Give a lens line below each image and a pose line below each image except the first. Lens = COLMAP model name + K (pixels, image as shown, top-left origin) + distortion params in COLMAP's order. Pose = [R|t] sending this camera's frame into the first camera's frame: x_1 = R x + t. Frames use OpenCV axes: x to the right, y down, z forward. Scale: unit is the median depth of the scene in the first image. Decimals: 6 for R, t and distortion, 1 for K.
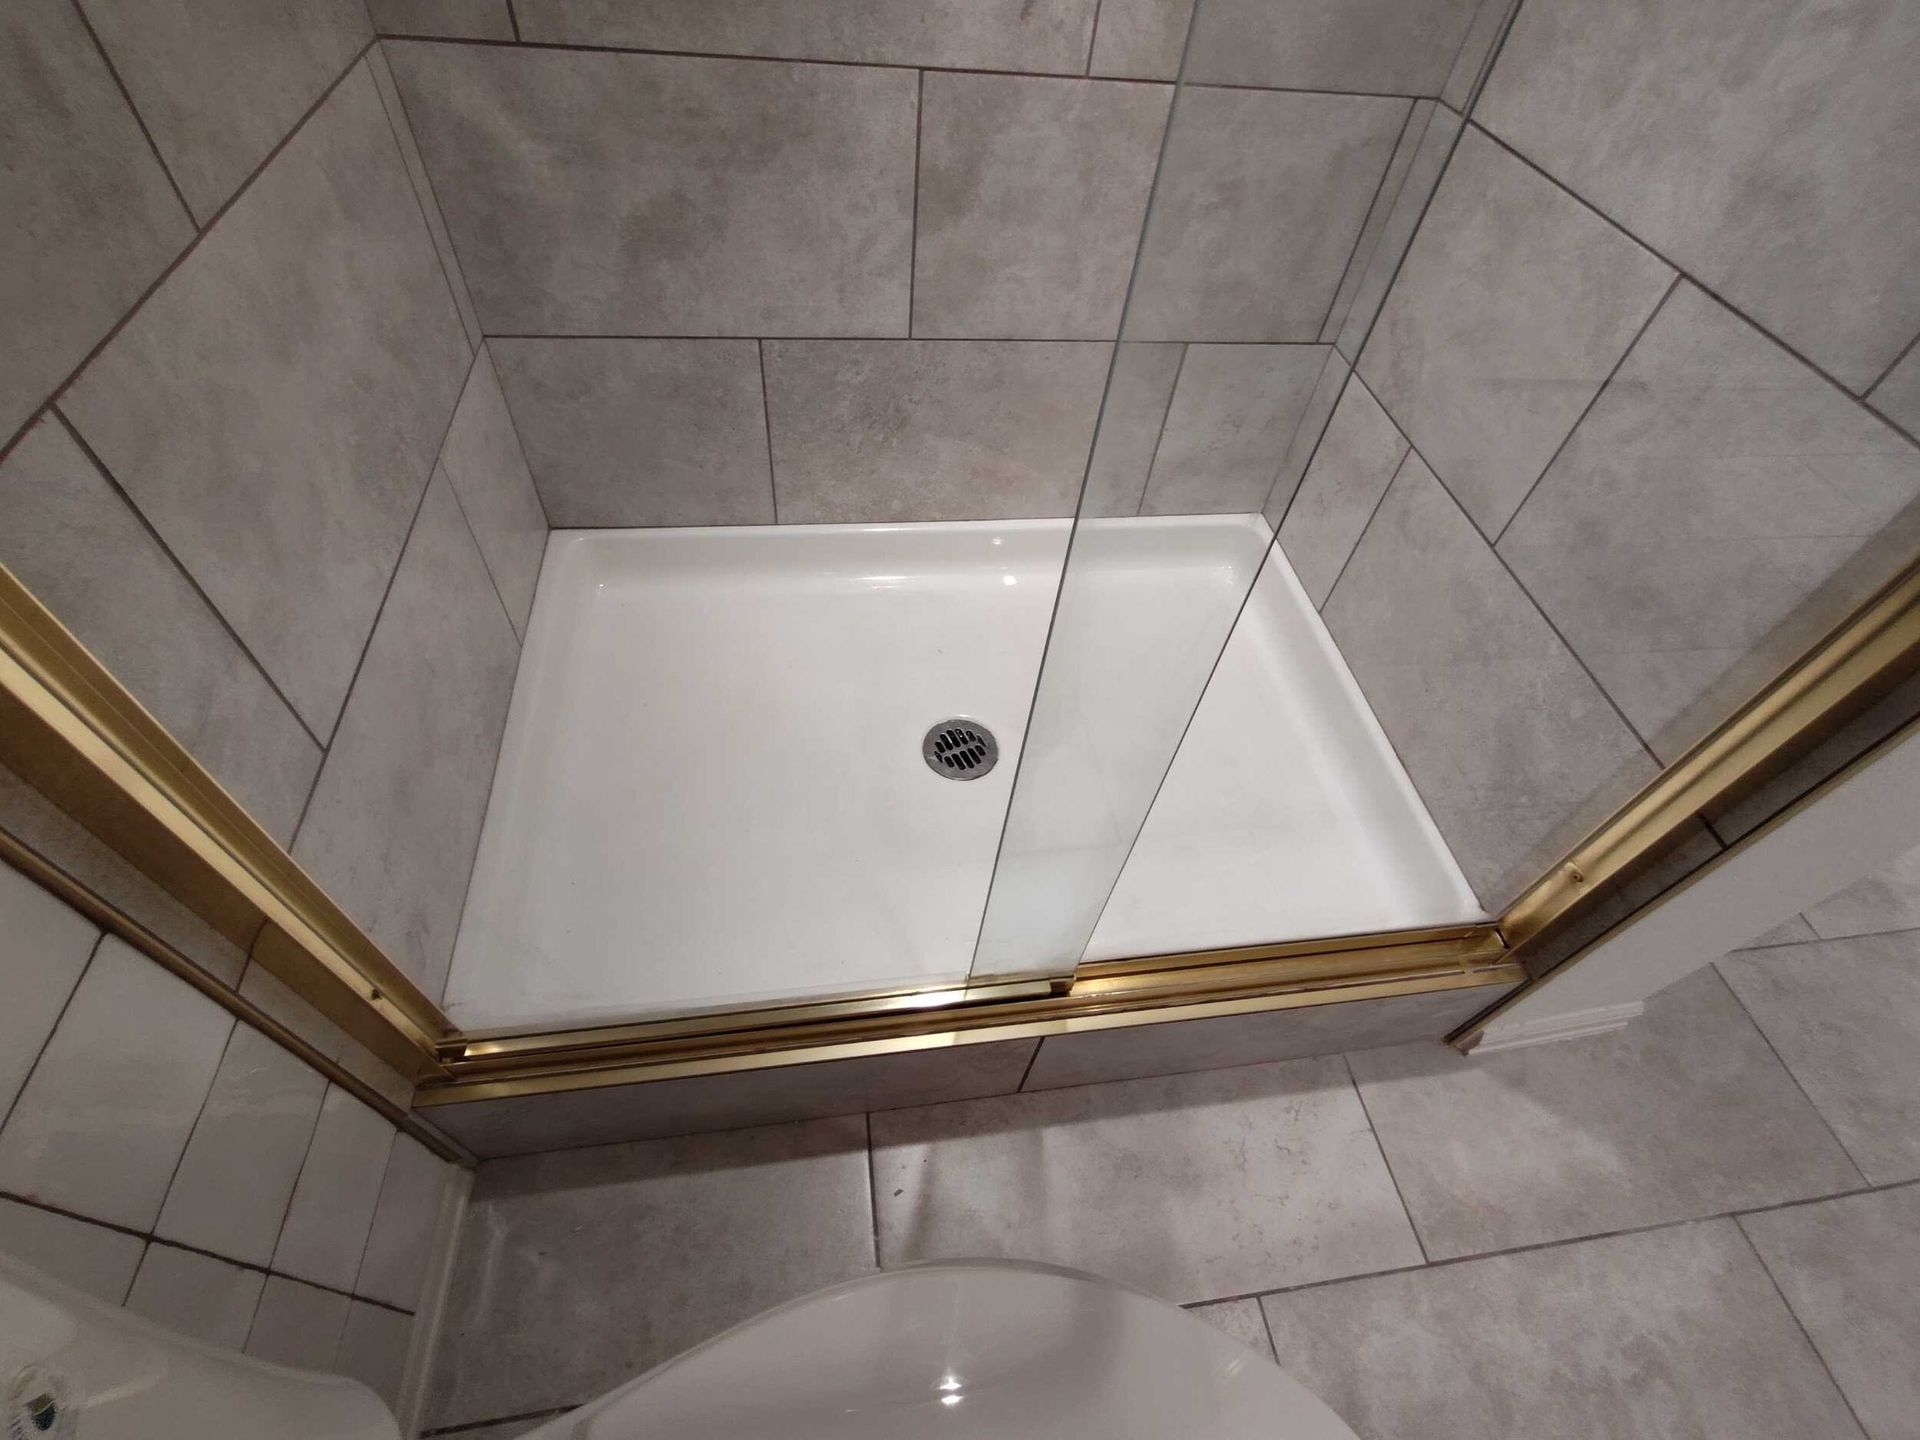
lens RADIAL K [[874.7, 0, 943.0], [0, 874.7, 769.2], [0, 0, 1]] dist [0.000175, 0.002040]
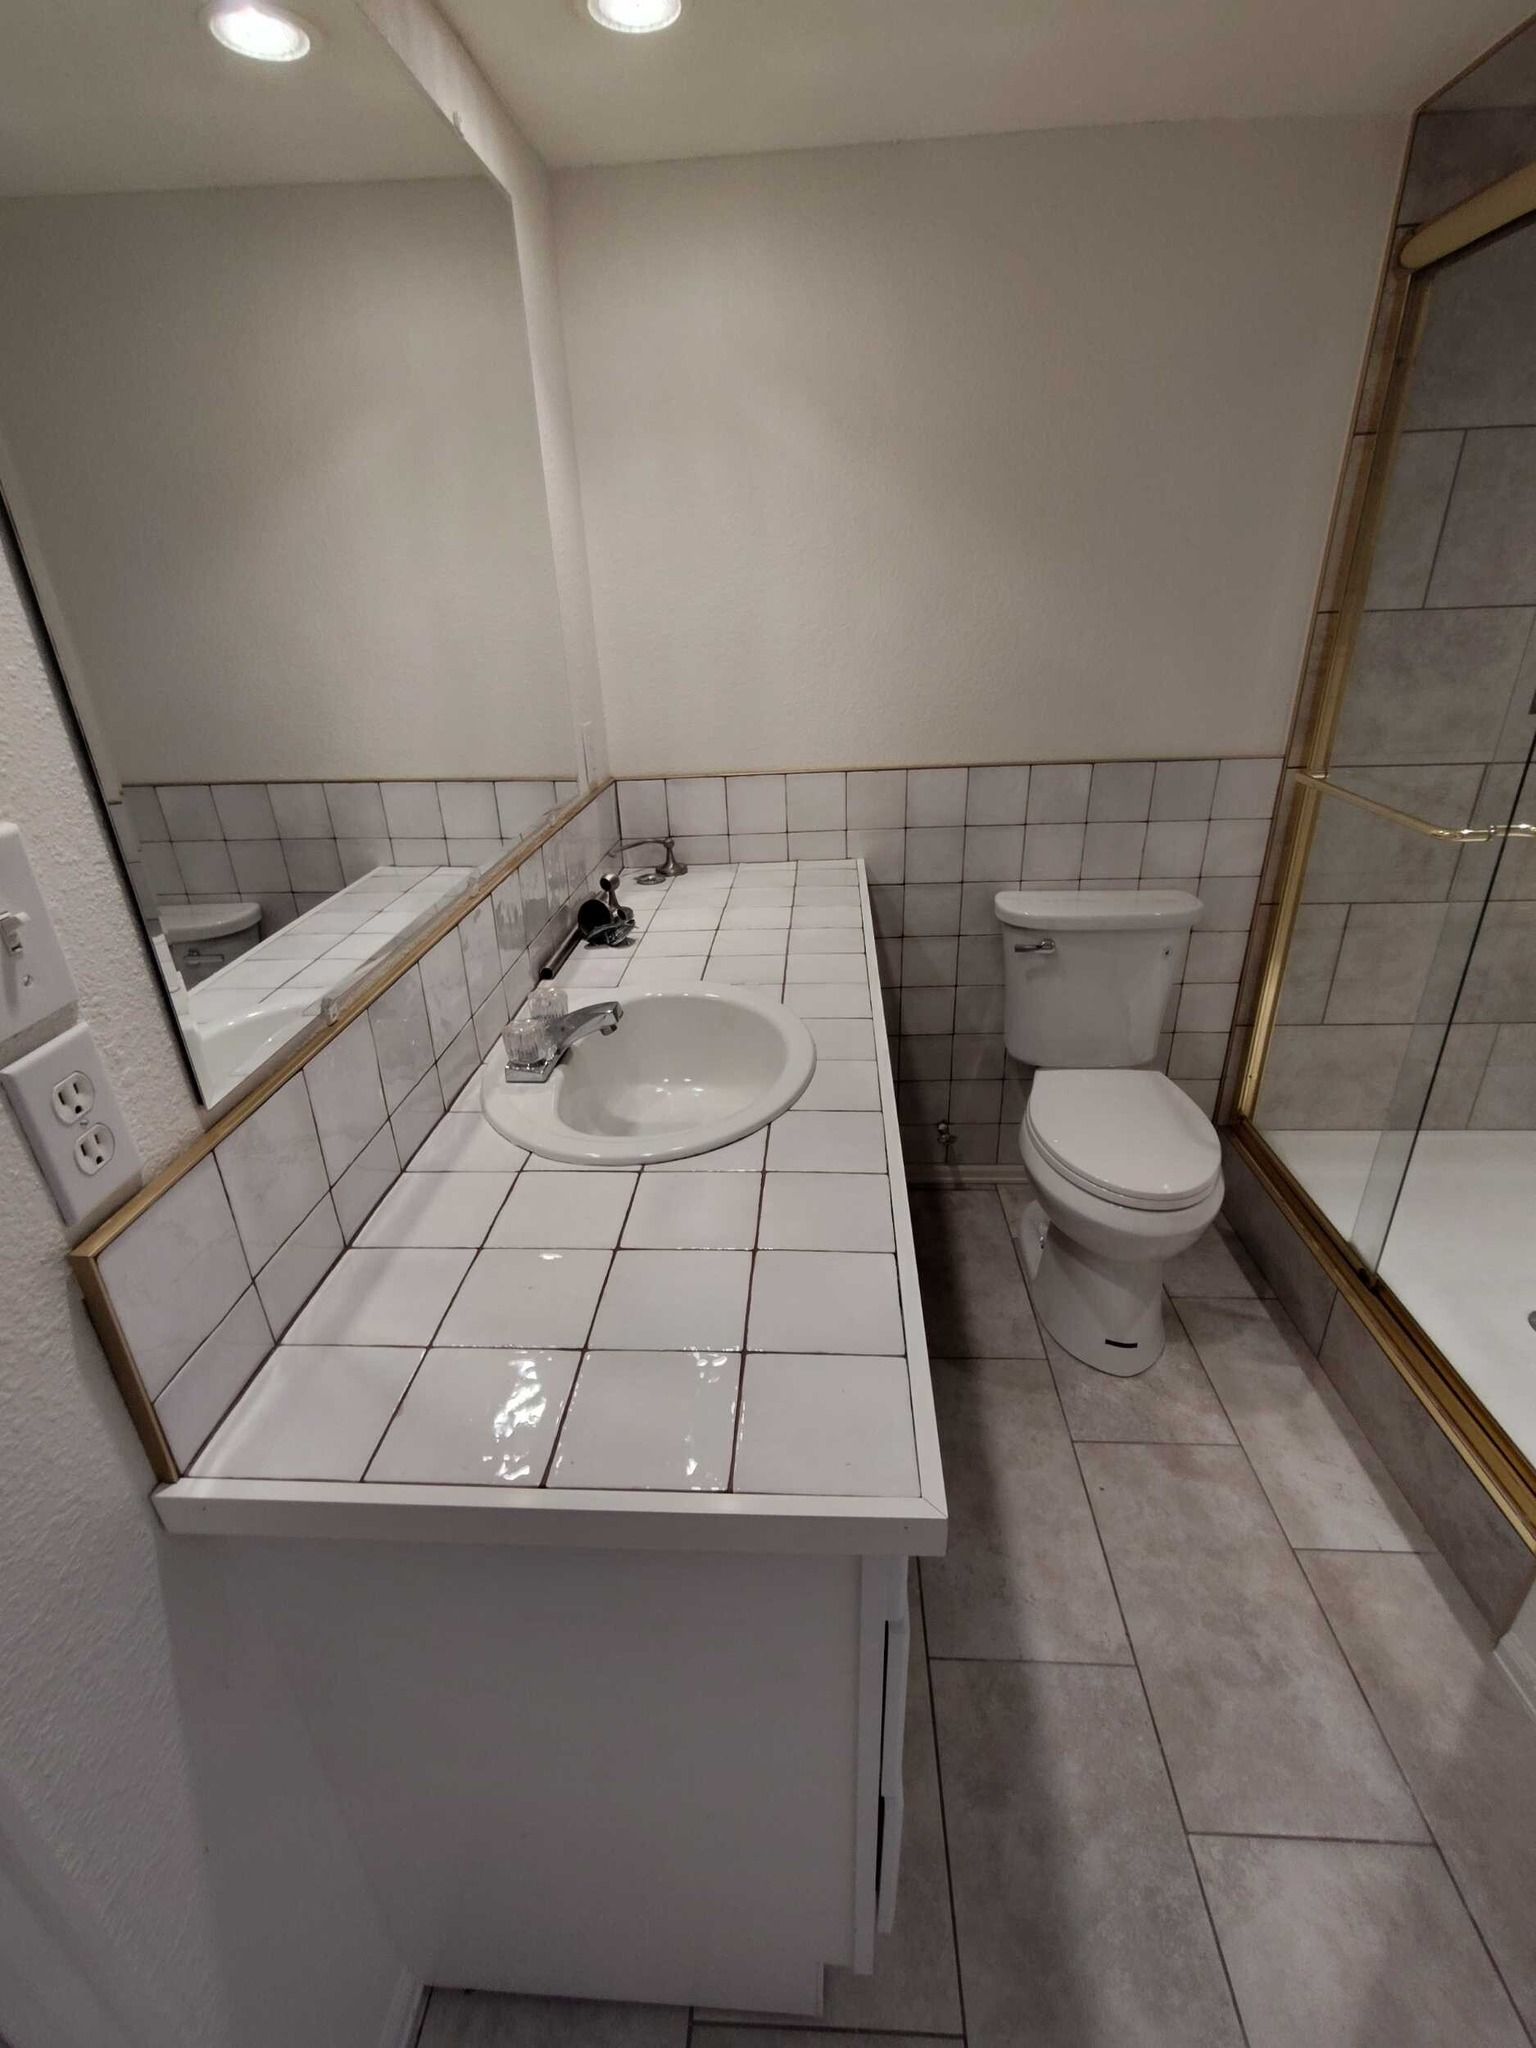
lens RADIAL K [[933.0, 0, 779.5], [0, 933.0, 1023.0], [0, 0, 1]] dist [0.000175, 0.002040]
pose [[-0.179056, 0.361062, -0.915190, 1.781345], [-0.768067, 0.530021, 0.359376, 0.179469], [0.614827, 0.767276, 0.182416, -0.507712]]
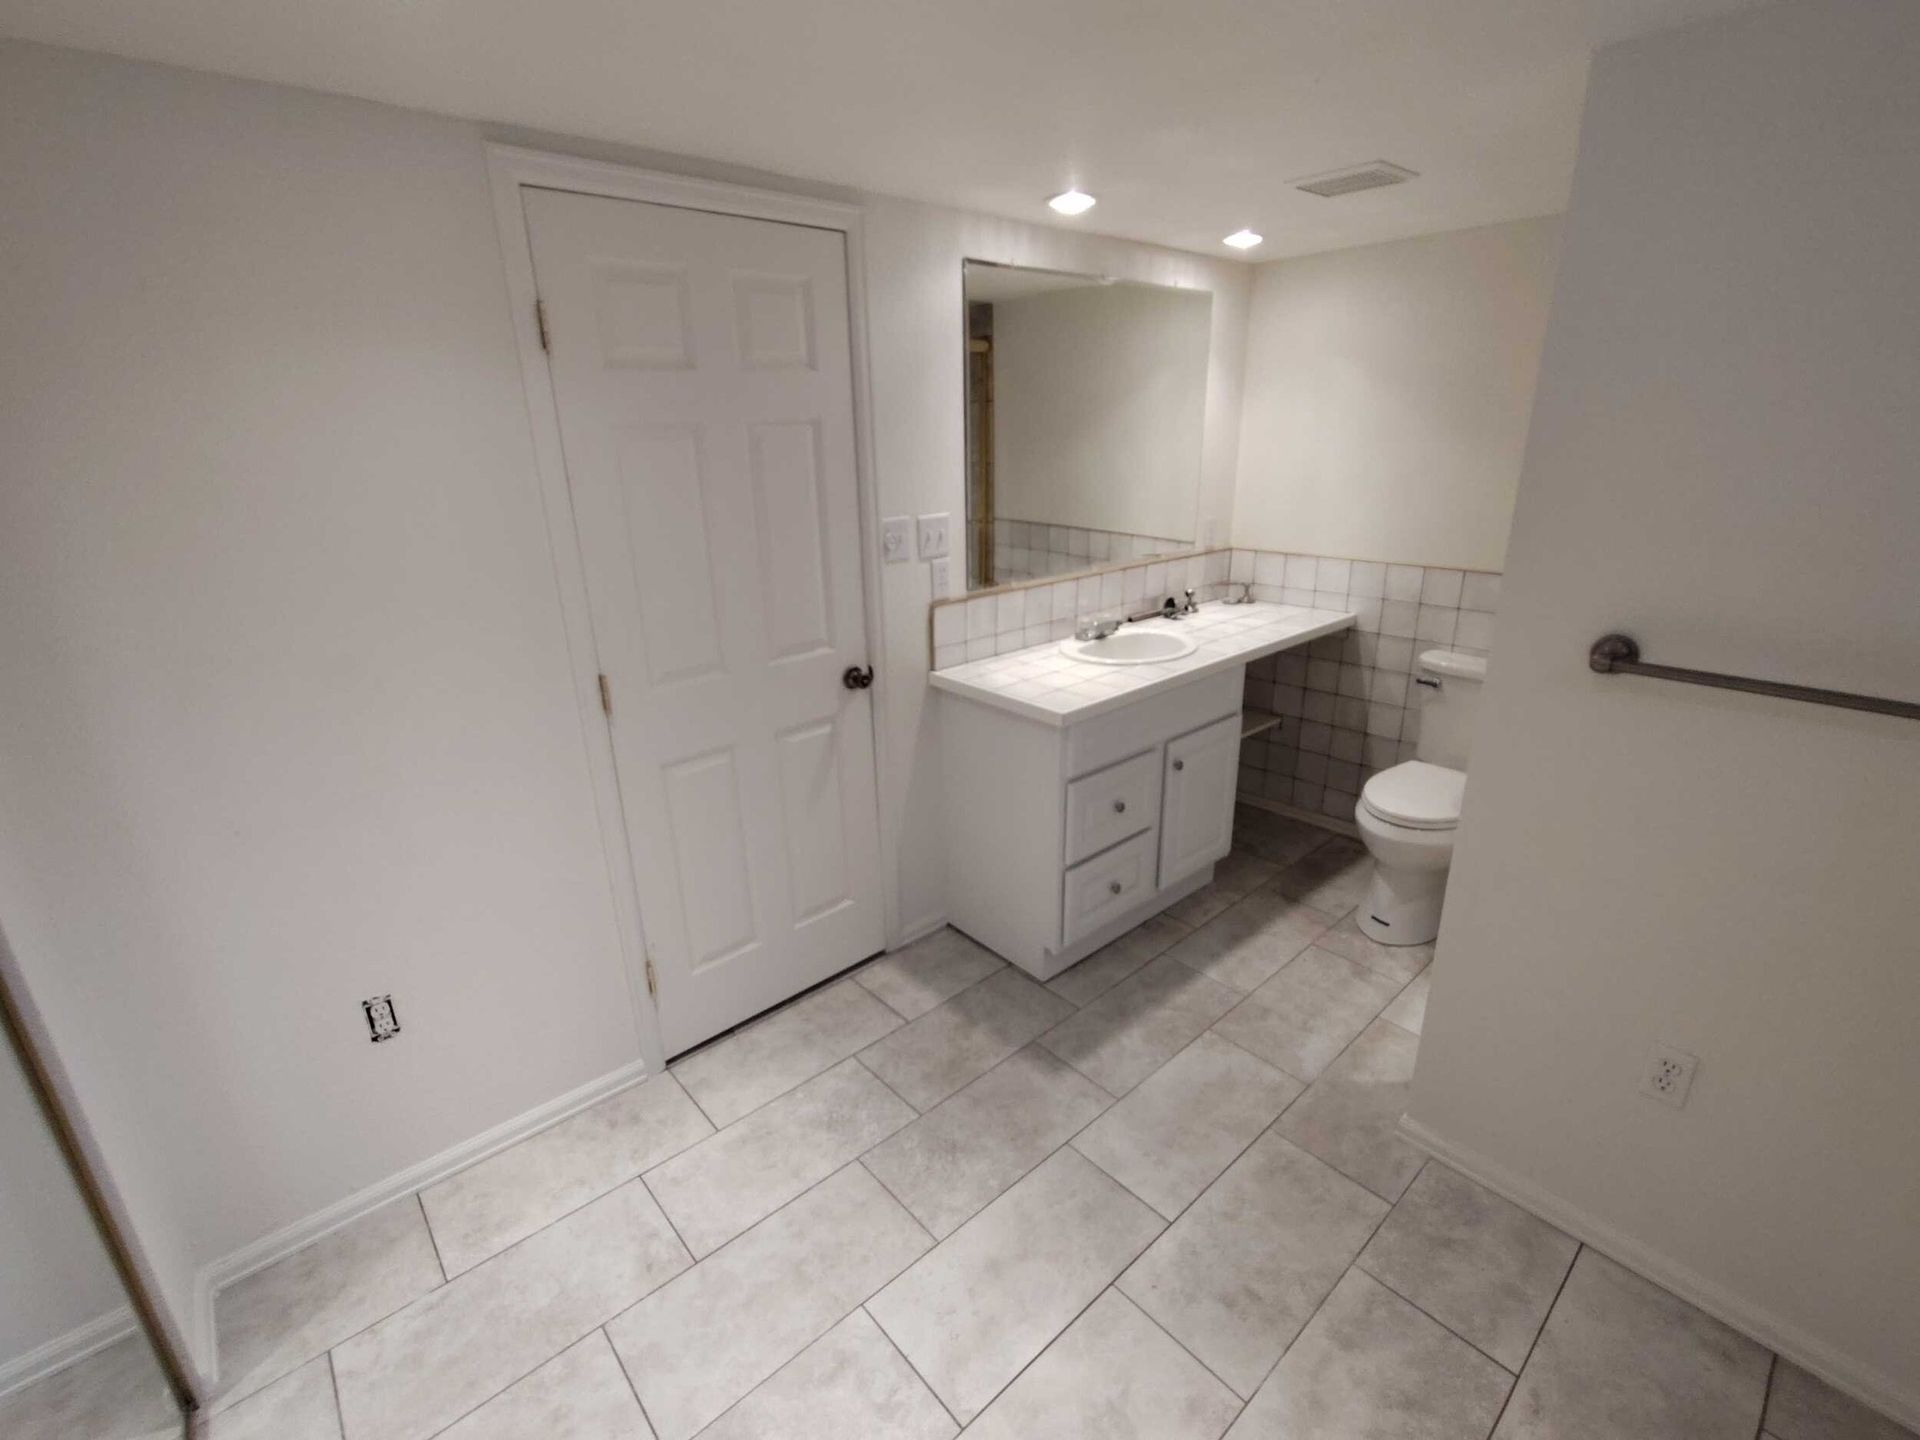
lens RADIAL K [[874.7, 0, 948.8], [0, 874.7, 792.8], [0, 0, 1]] dist [0.000175, 0.002040]
pose [[-0.834528, 0.168841, -0.524457, 2.779067], [-0.459889, 0.310750, 0.831827, -1.186677], [0.303422, 0.935375, -0.181682, 0.437743]]
